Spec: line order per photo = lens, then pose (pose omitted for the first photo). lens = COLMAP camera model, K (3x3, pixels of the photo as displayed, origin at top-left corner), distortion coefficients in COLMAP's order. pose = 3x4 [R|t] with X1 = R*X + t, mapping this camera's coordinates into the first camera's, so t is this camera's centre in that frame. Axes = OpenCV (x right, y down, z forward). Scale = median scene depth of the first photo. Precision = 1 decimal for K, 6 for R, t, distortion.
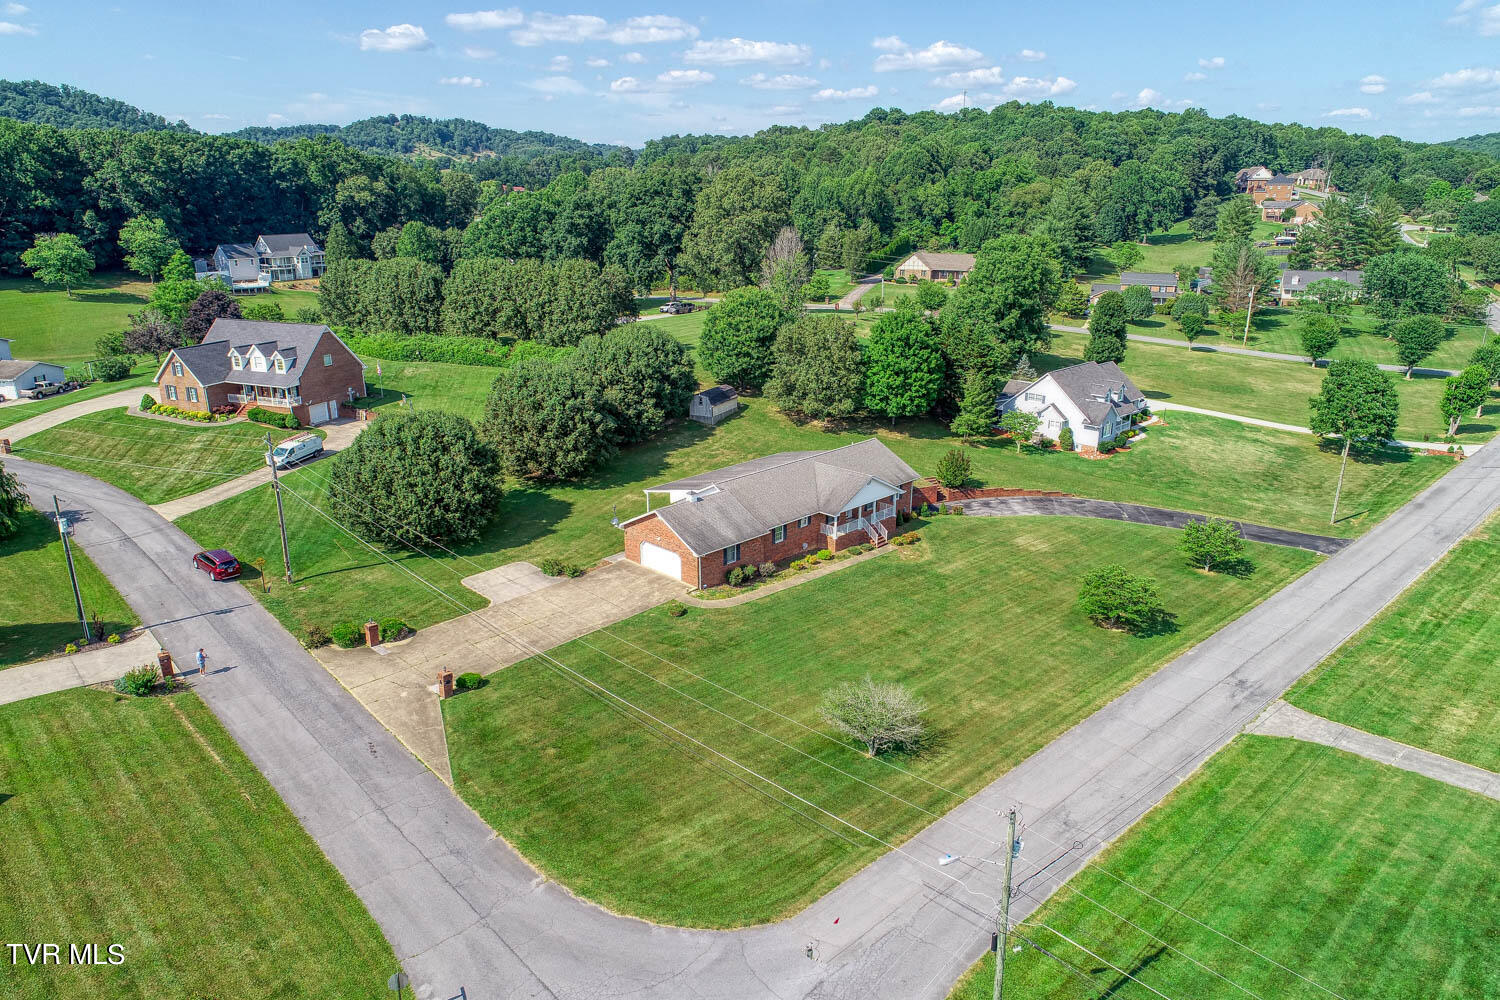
lens RADIAL K [[1002.2, 0, 750.0], [0, 1002.2, 500.0], [0, 0, 1]] dist [-0.000560, -0.002449]
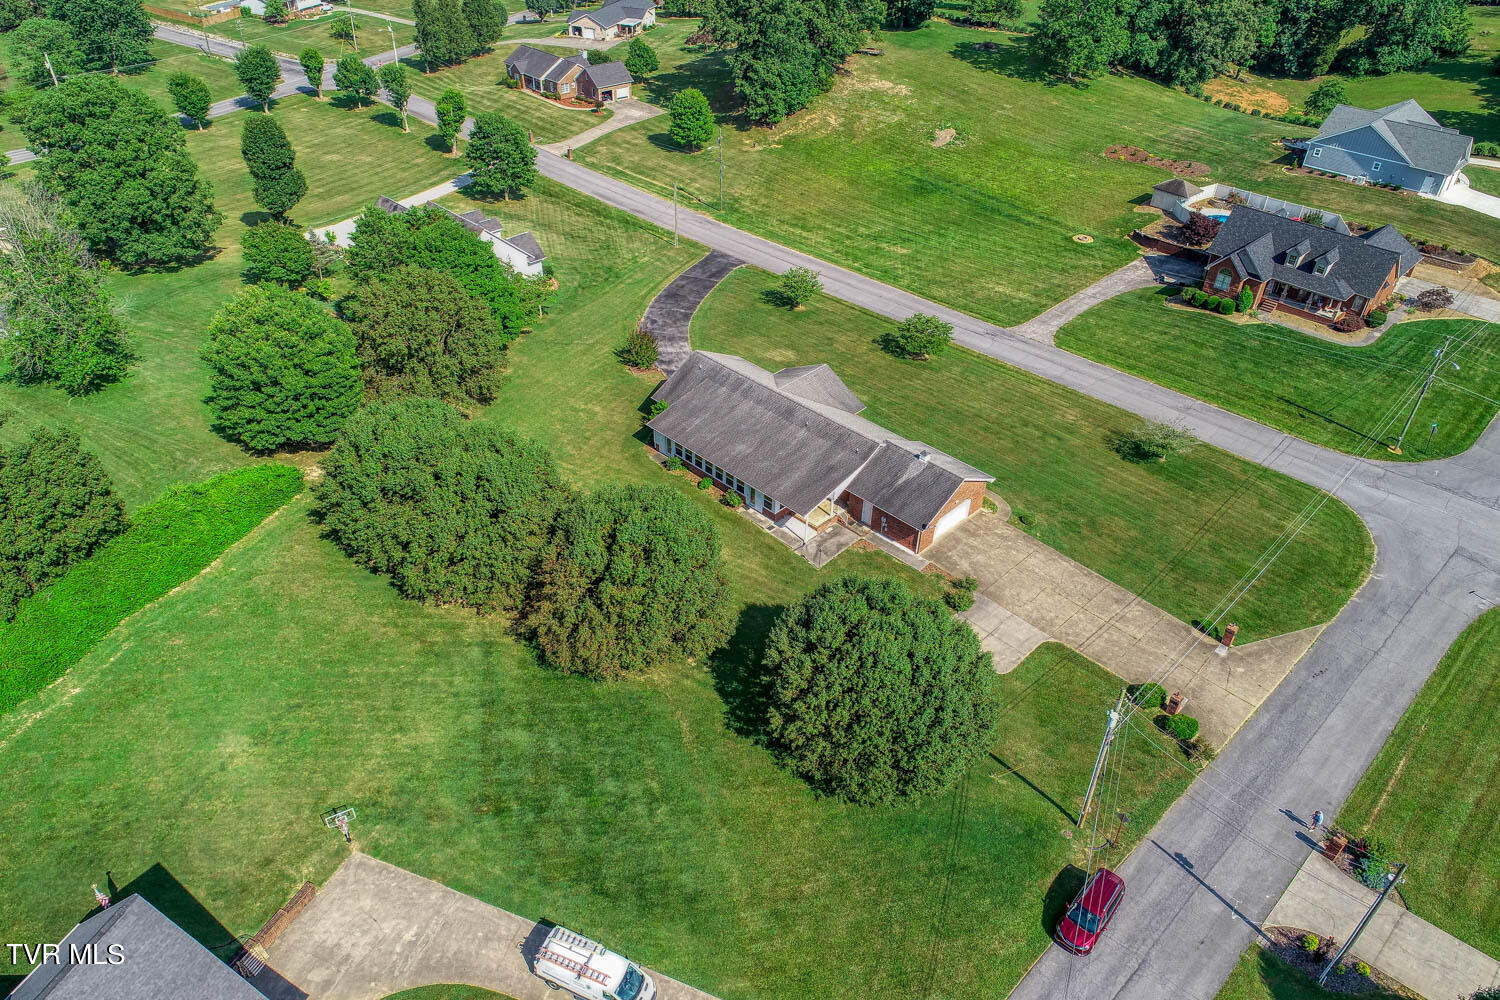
lens RADIAL K [[1002.2, 0, 750.0], [0, 1002.2, 500.0], [0, 0, 1]] dist [-0.000560, -0.002449]
pose [[-0.005768, -0.597681, 0.801713, -0.484384], [0.288217, 0.766711, 0.573660, -0.324435], [-0.957548, 0.234376, 0.167840, 0.553615]]
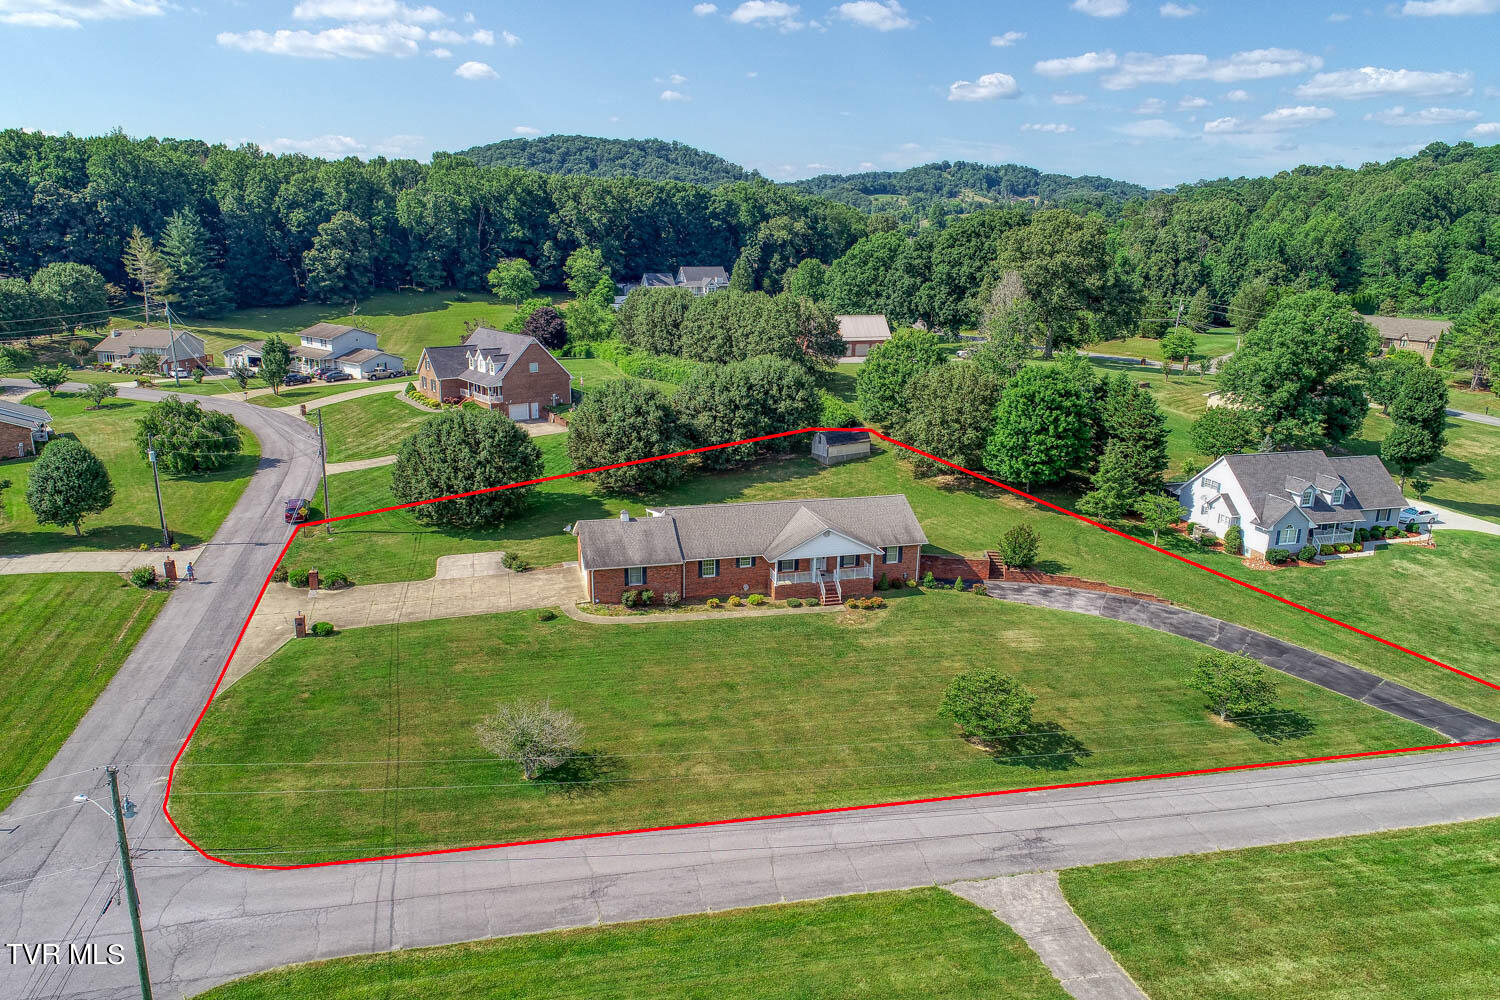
lens RADIAL K [[1025.3, 0, 750.0], [0, 1025.3, 500.0], [0, 0, 1]] dist [0.002531, -0.002507]
pose [[0.863099, 0.142832, -0.484416, 0.306843], [-0.165762, 0.986155, -0.004571, -0.019580], [0.477057, 0.084243, 0.874826, 0.075855]]
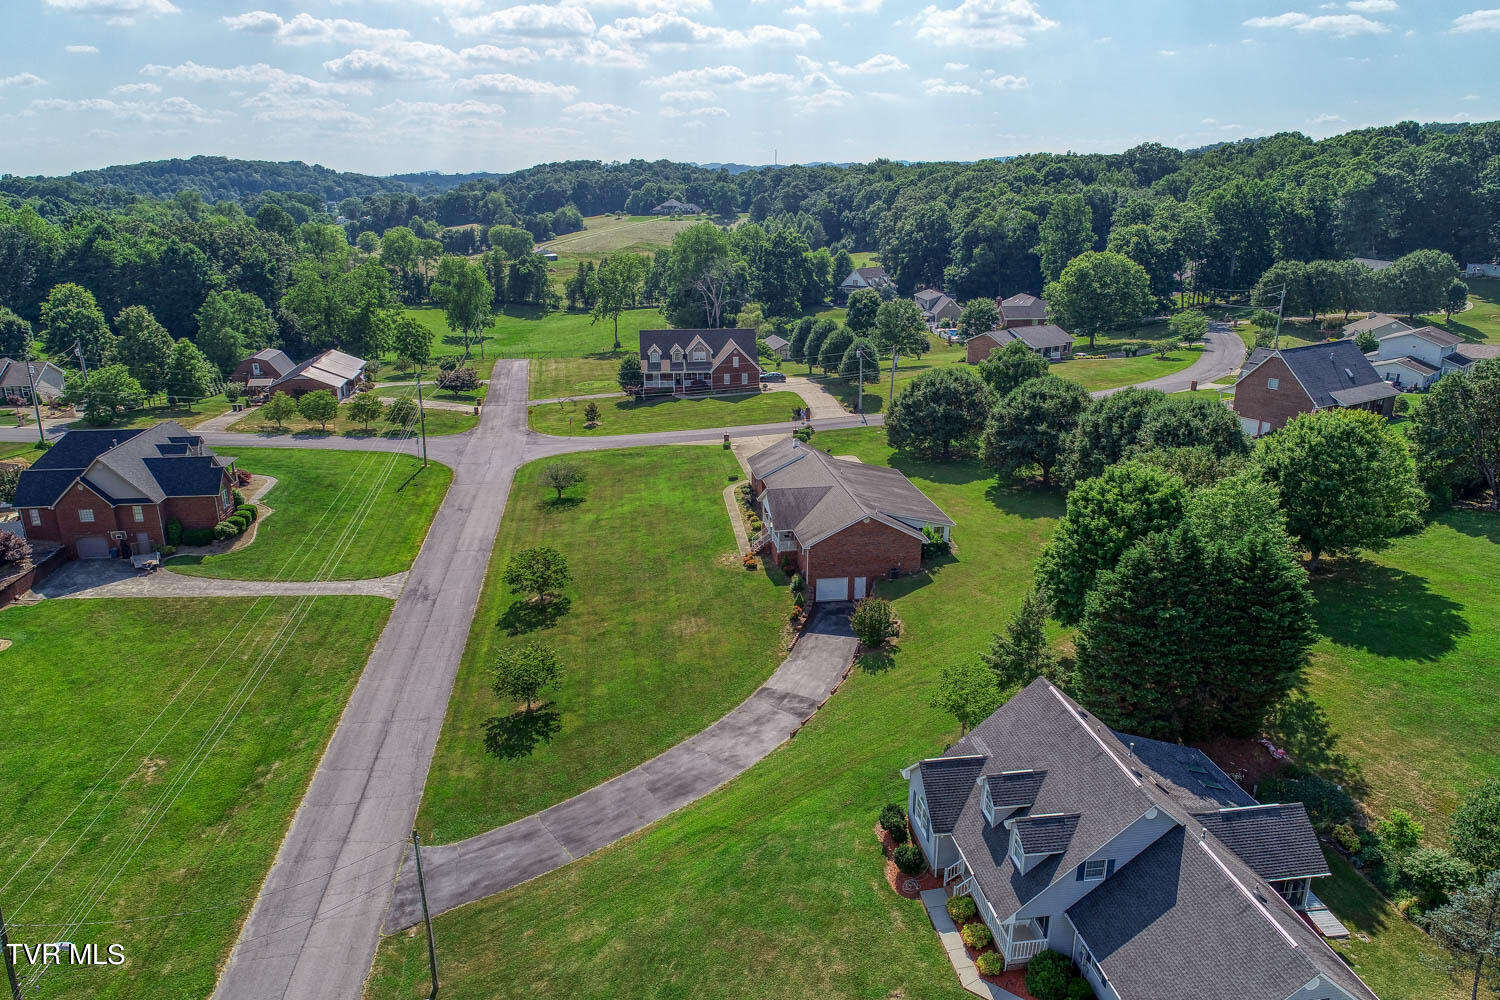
lens RADIAL K [[1002.2, 0, 750.0], [0, 1002.2, 500.0], [0, 0, 1]] dist [-0.000560, -0.002449]
pose [[-0.593570, 0.244127, -0.766861, 0.573510], [-0.249657, 0.850014, 0.463840, -0.303986], [0.765079, 0.466774, -0.443595, 0.874042]]
